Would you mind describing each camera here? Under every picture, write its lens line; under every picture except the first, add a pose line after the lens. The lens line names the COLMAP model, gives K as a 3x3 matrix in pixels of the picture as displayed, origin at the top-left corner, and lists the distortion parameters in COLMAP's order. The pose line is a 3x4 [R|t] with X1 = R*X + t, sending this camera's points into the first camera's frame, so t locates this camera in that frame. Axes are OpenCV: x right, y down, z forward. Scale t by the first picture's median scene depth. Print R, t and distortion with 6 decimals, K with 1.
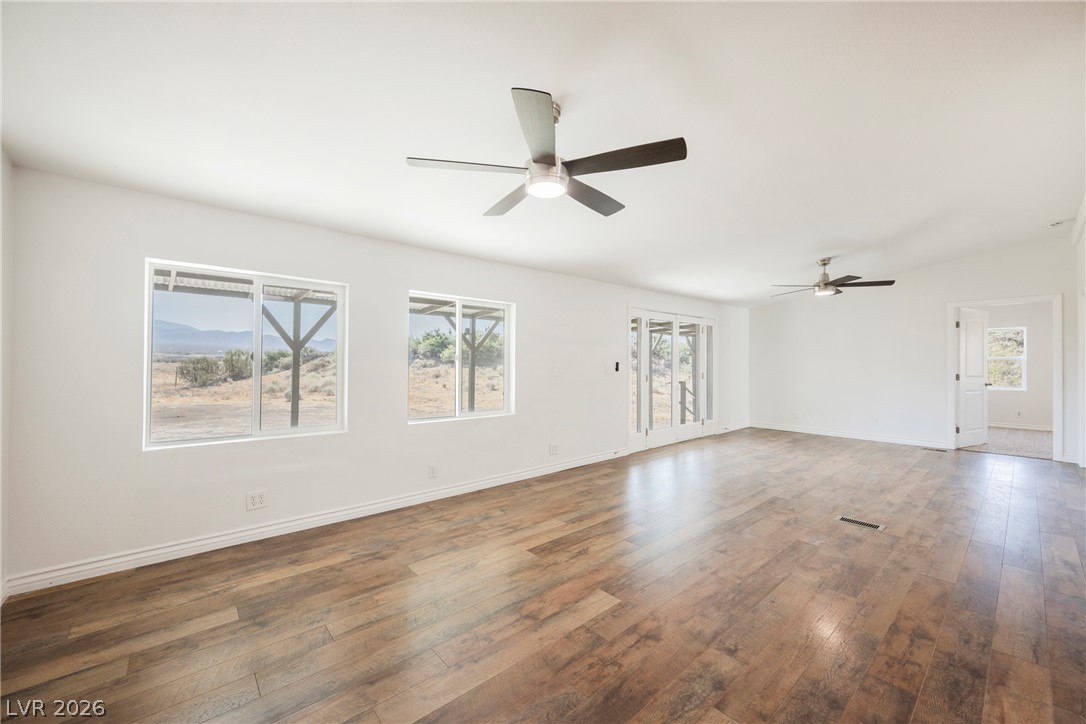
lens RADIAL K [[424.0, 0, 546.4], [0, 424.0, 361.1], [0, 0, 1]] dist [-0.002927, 0.000131]
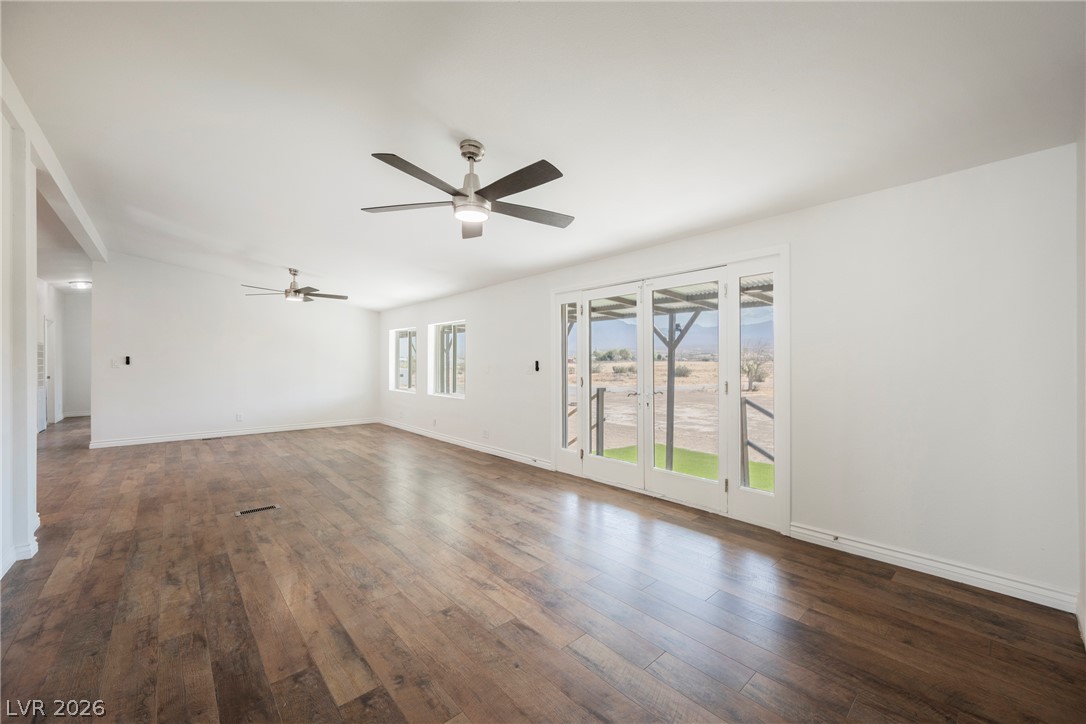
lens RADIAL K [[424.0, 0, 548.4], [0, 424.0, 373.7], [0, 0, 1]] dist [-0.002927, 0.000131]
pose [[0.012512, 0.026976, -0.999558, 2.040361], [0.005800, 0.999617, 0.027050, 0.005954], [0.999905, -0.006136, 0.012351, 1.935936]]
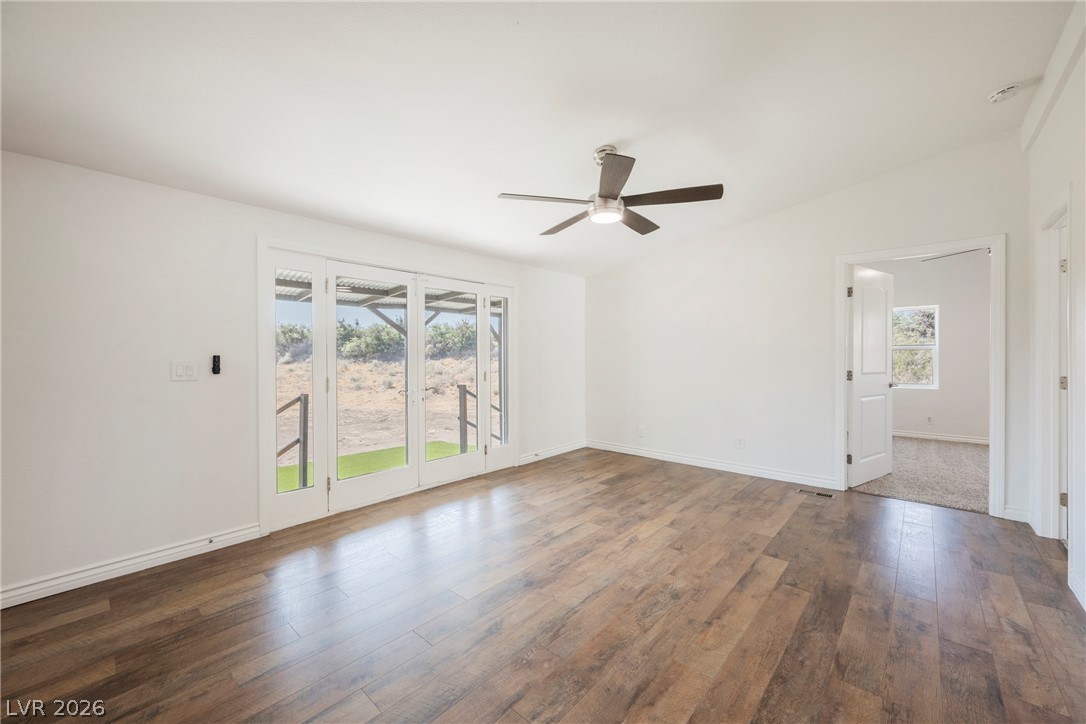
lens RADIAL K [[424.0, 0, 546.8], [0, 424.0, 359.2], [0, 0, 1]] dist [-0.002927, 0.000131]
pose [[0.992702, -0.008626, 0.120286, 0.275669], [0.007304, 0.999908, 0.011425, 0.001954], [-0.120374, -0.010463, 0.992673, 0.262967]]
